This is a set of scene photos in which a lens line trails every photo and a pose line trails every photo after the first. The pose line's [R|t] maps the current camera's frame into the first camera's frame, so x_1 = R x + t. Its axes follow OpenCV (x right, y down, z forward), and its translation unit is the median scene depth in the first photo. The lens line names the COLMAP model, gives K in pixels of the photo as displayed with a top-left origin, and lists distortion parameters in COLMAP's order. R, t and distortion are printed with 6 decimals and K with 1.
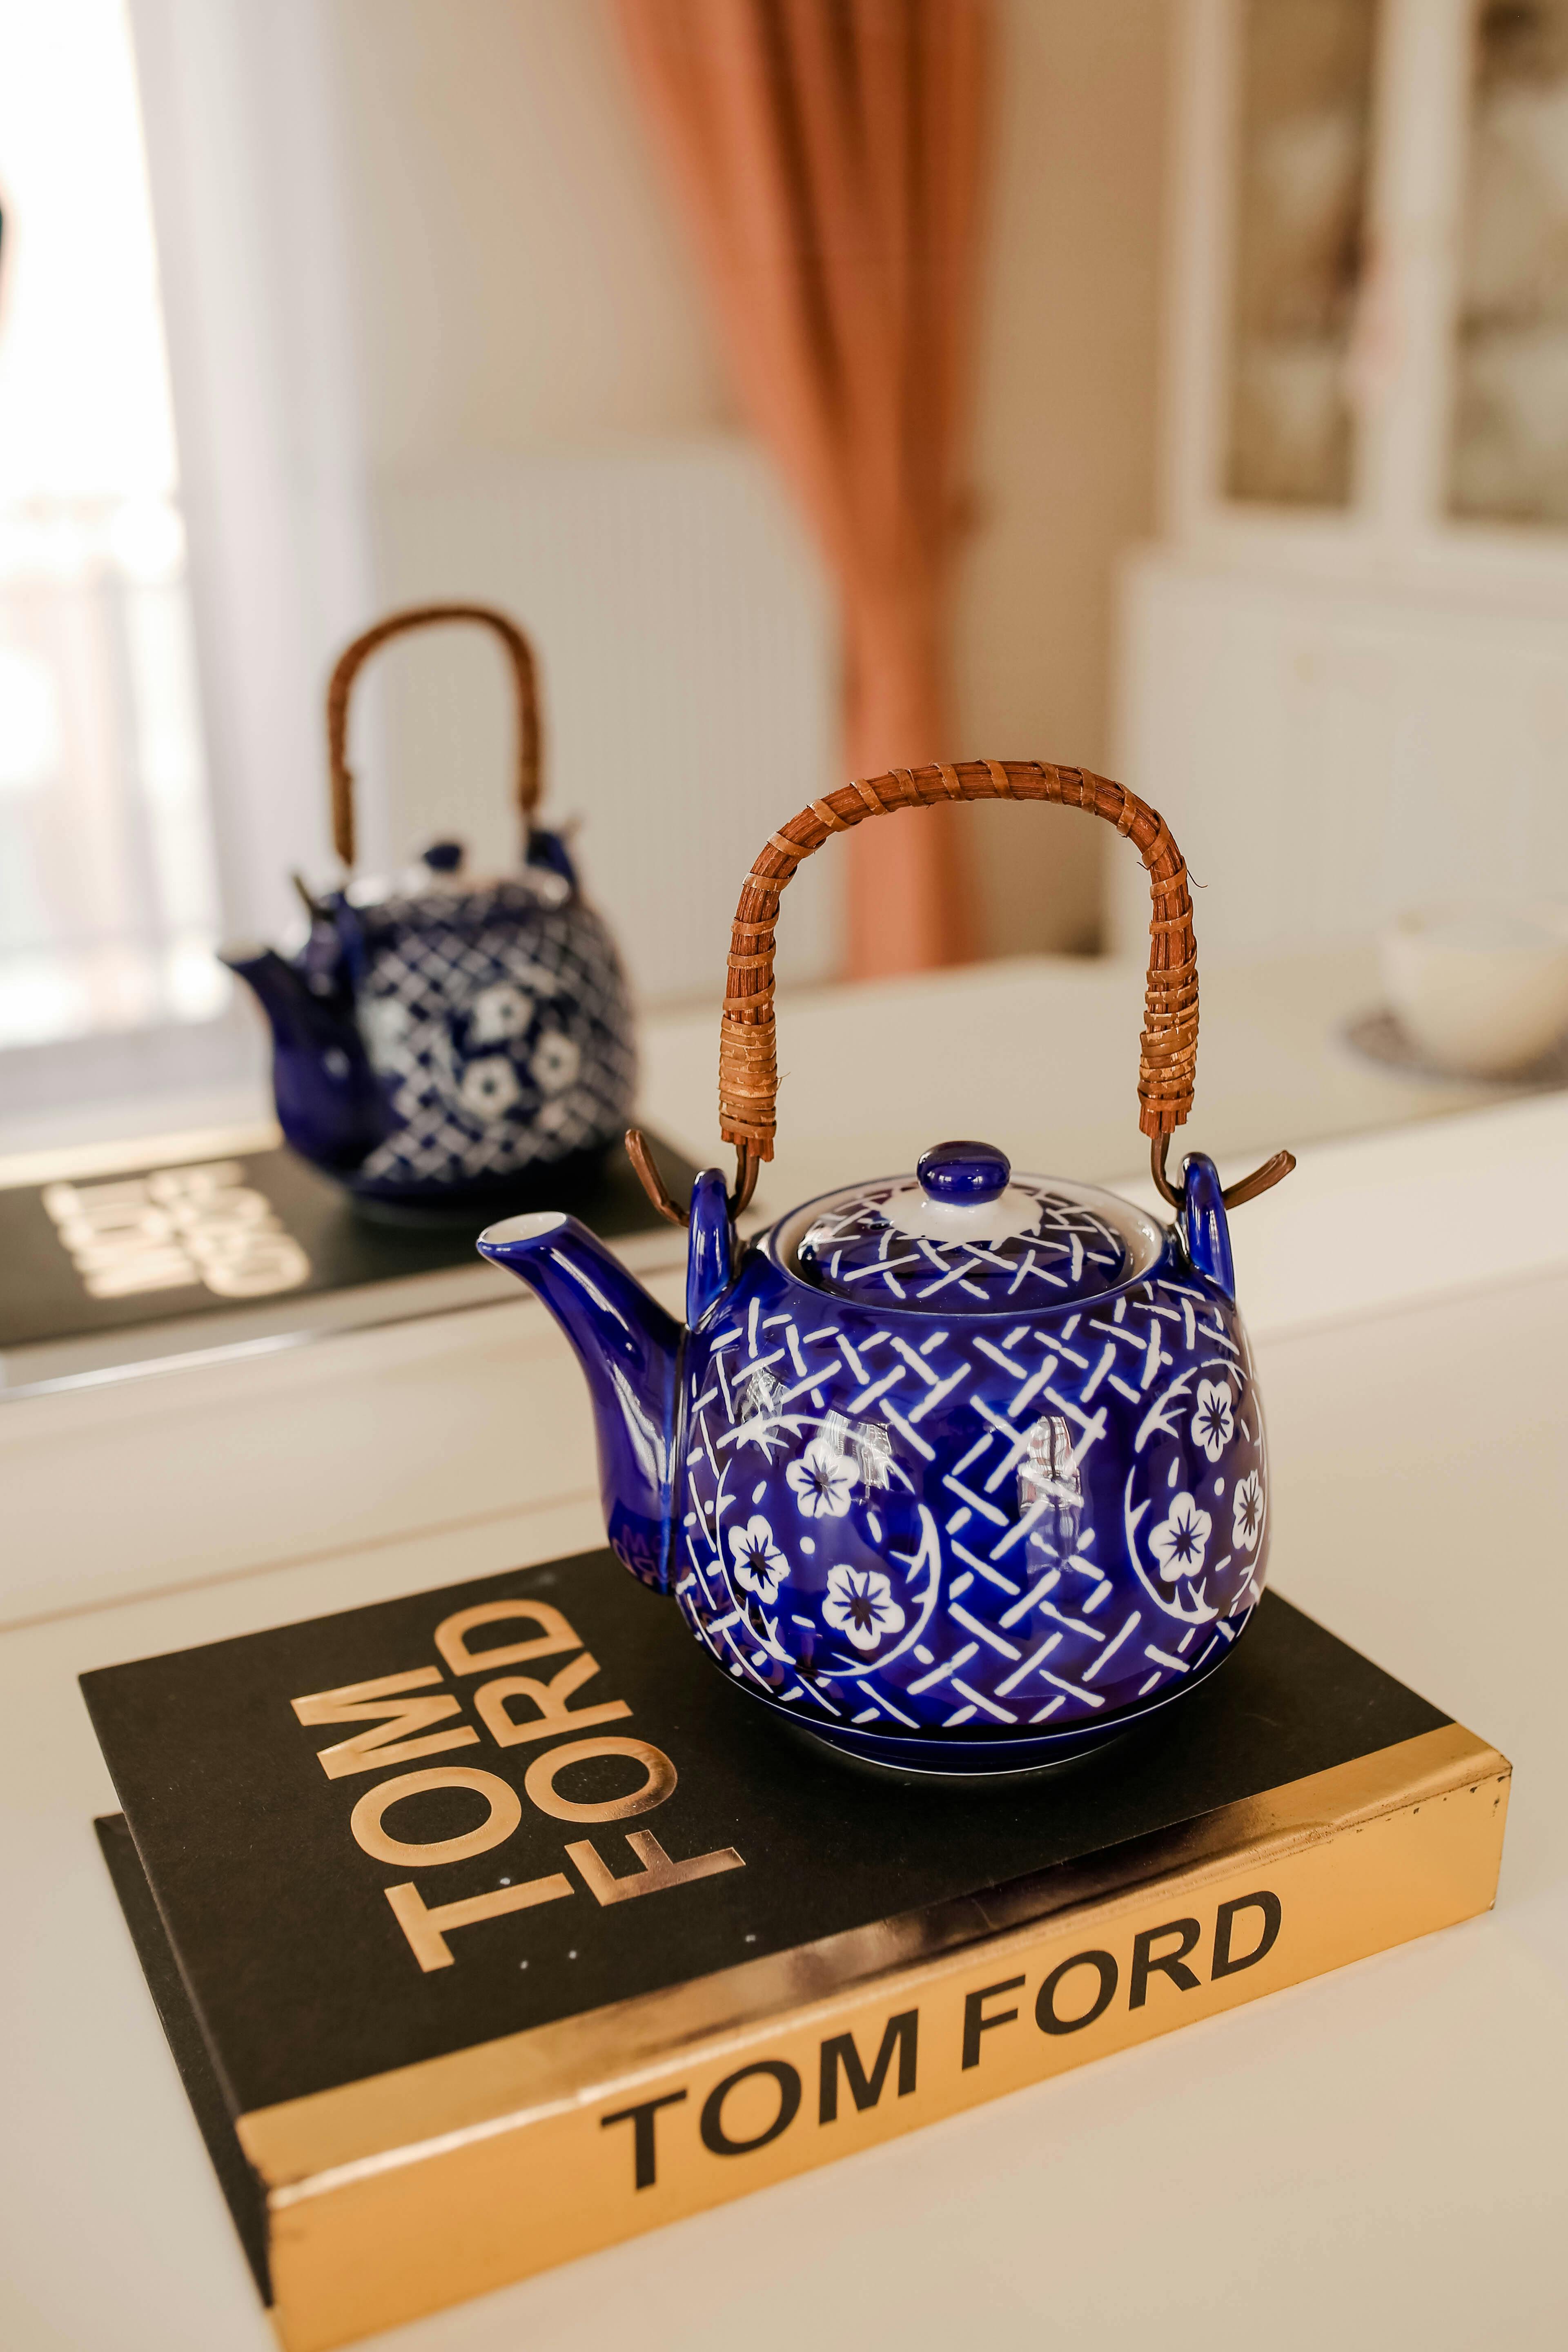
lens RADIAL K [[2302.8, 0, 784.0], [0, 2302.8, 1176.0], [0, 0, 1]] dist [-0.073473, 0.103058]
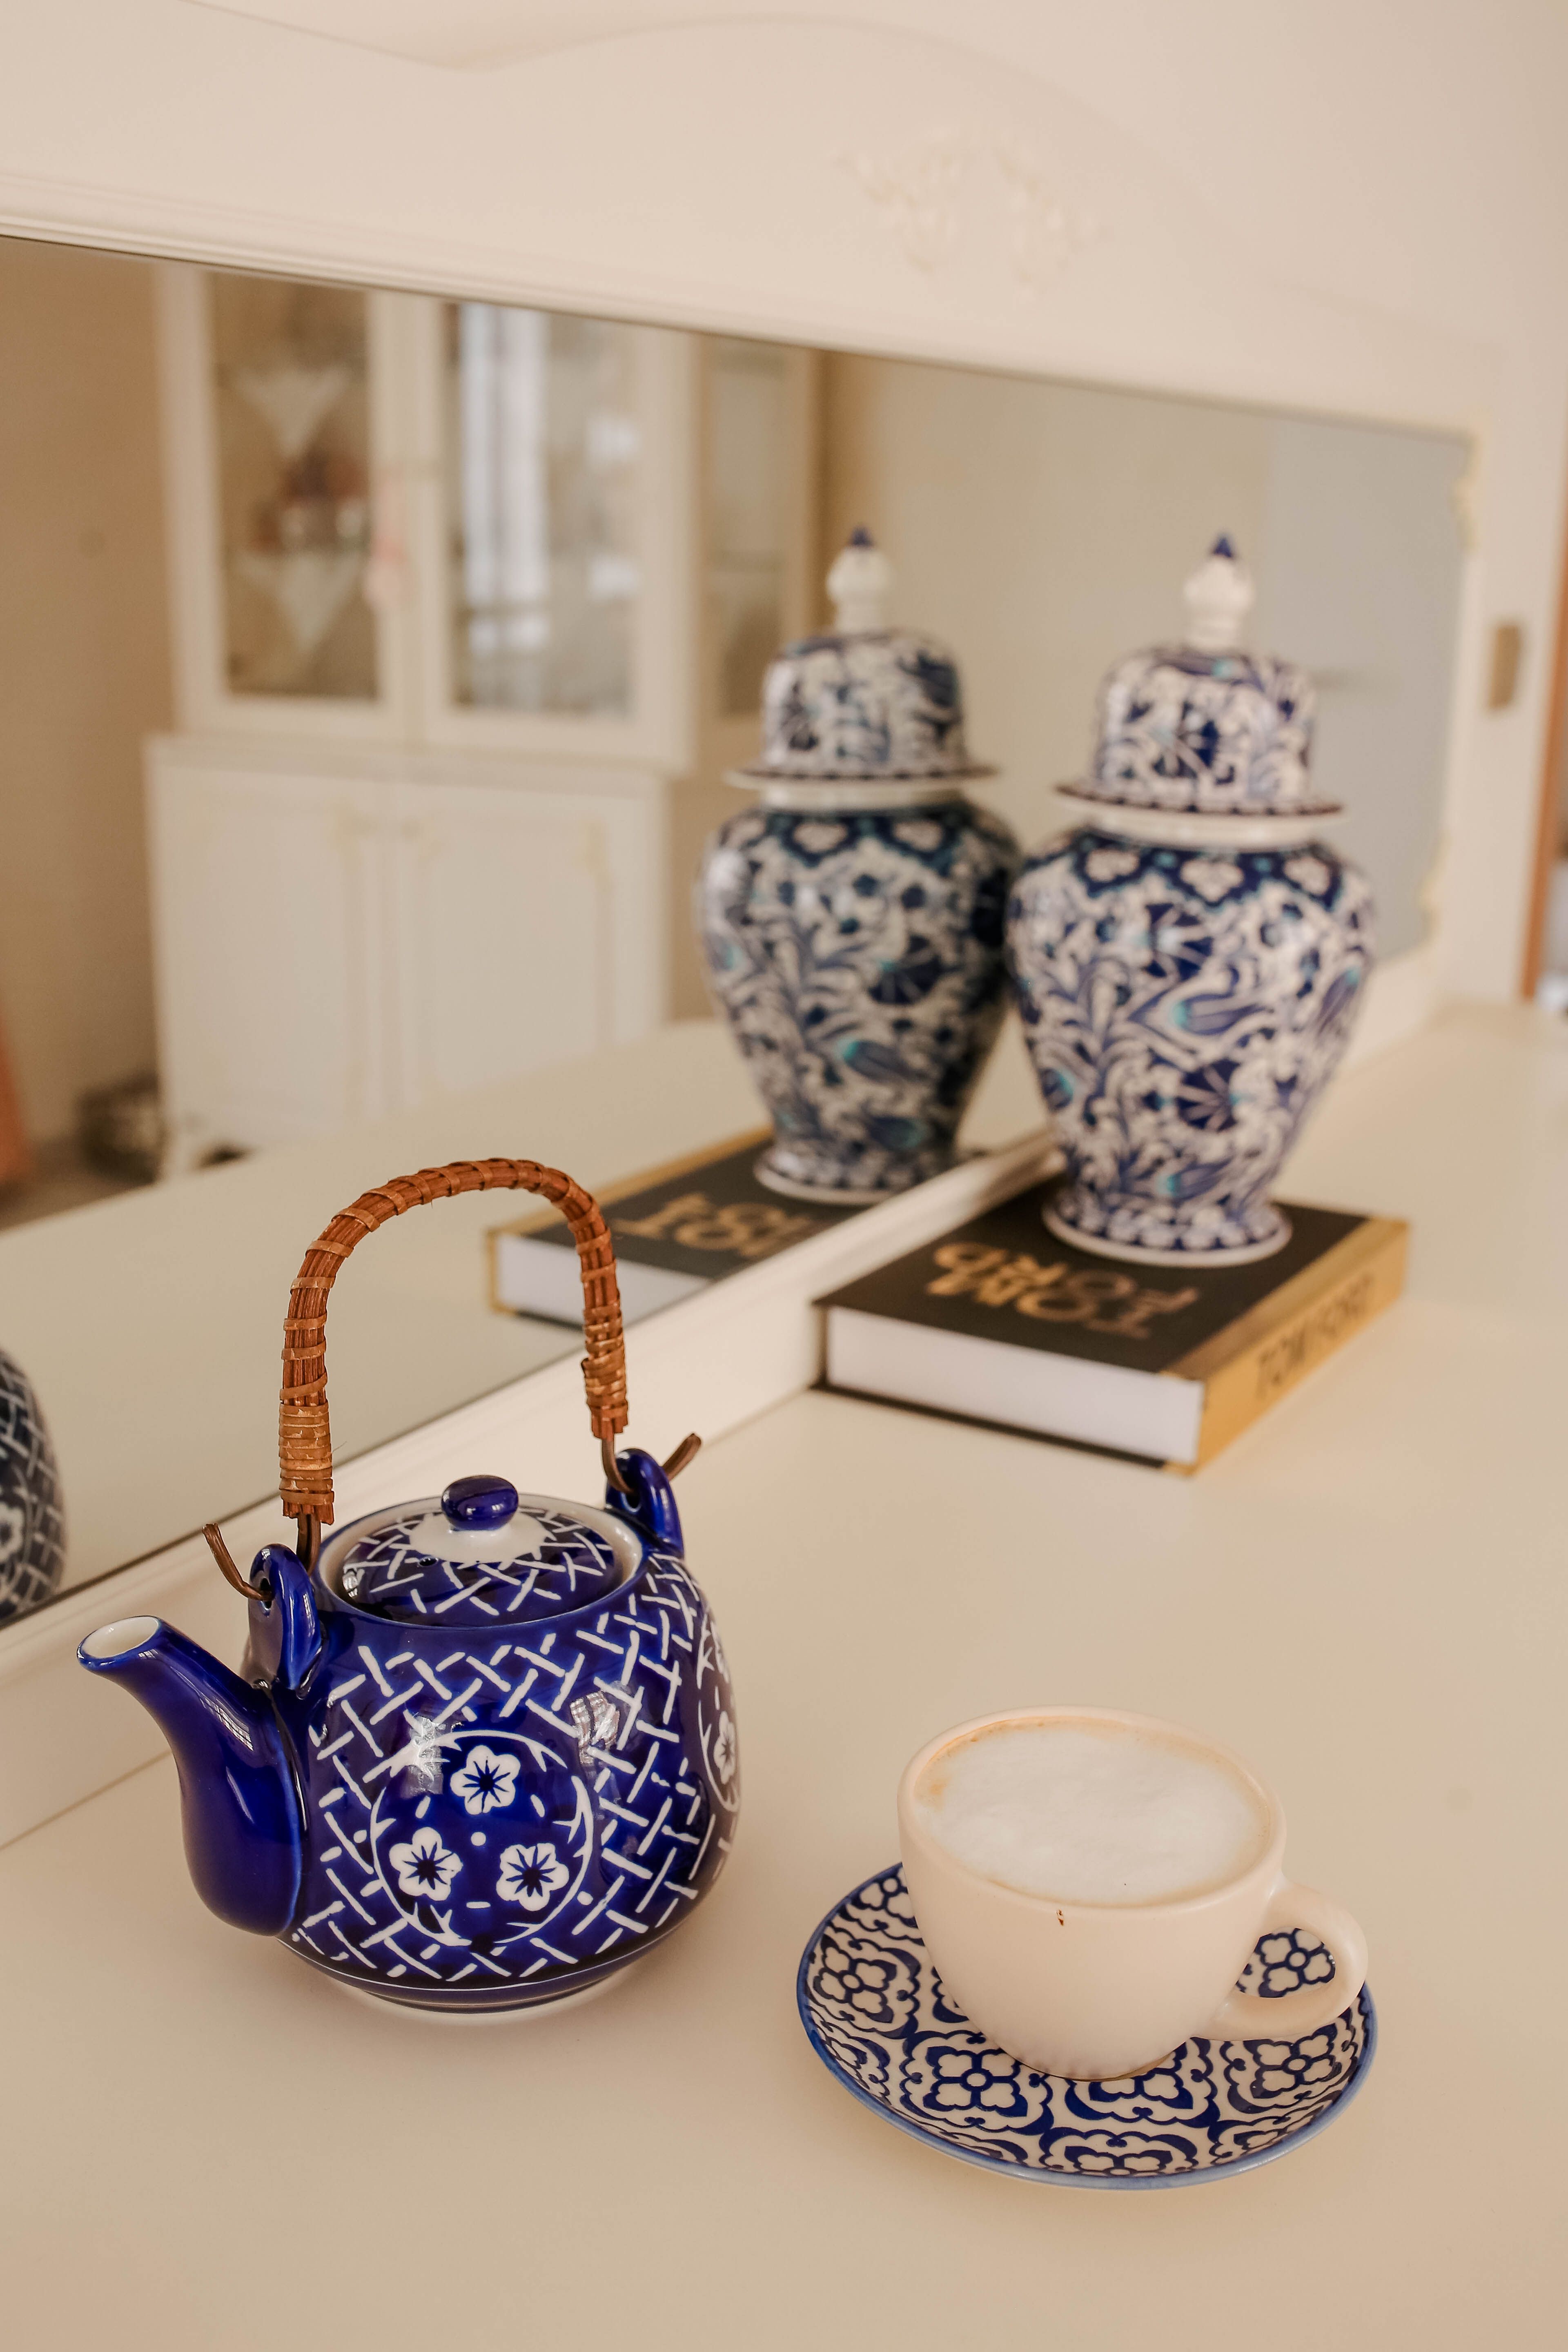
lens RADIAL K [[2302.8, 0, 784.0], [0, 2302.8, 1176.0], [0, 0, 1]] dist [-0.073473, 0.103058]
pose [[0.777279, -0.122860, 0.617043, -0.541808], [0.180470, 0.983073, -0.031596, -0.107308], [-0.602716, 0.135917, 0.786295, -0.067250]]
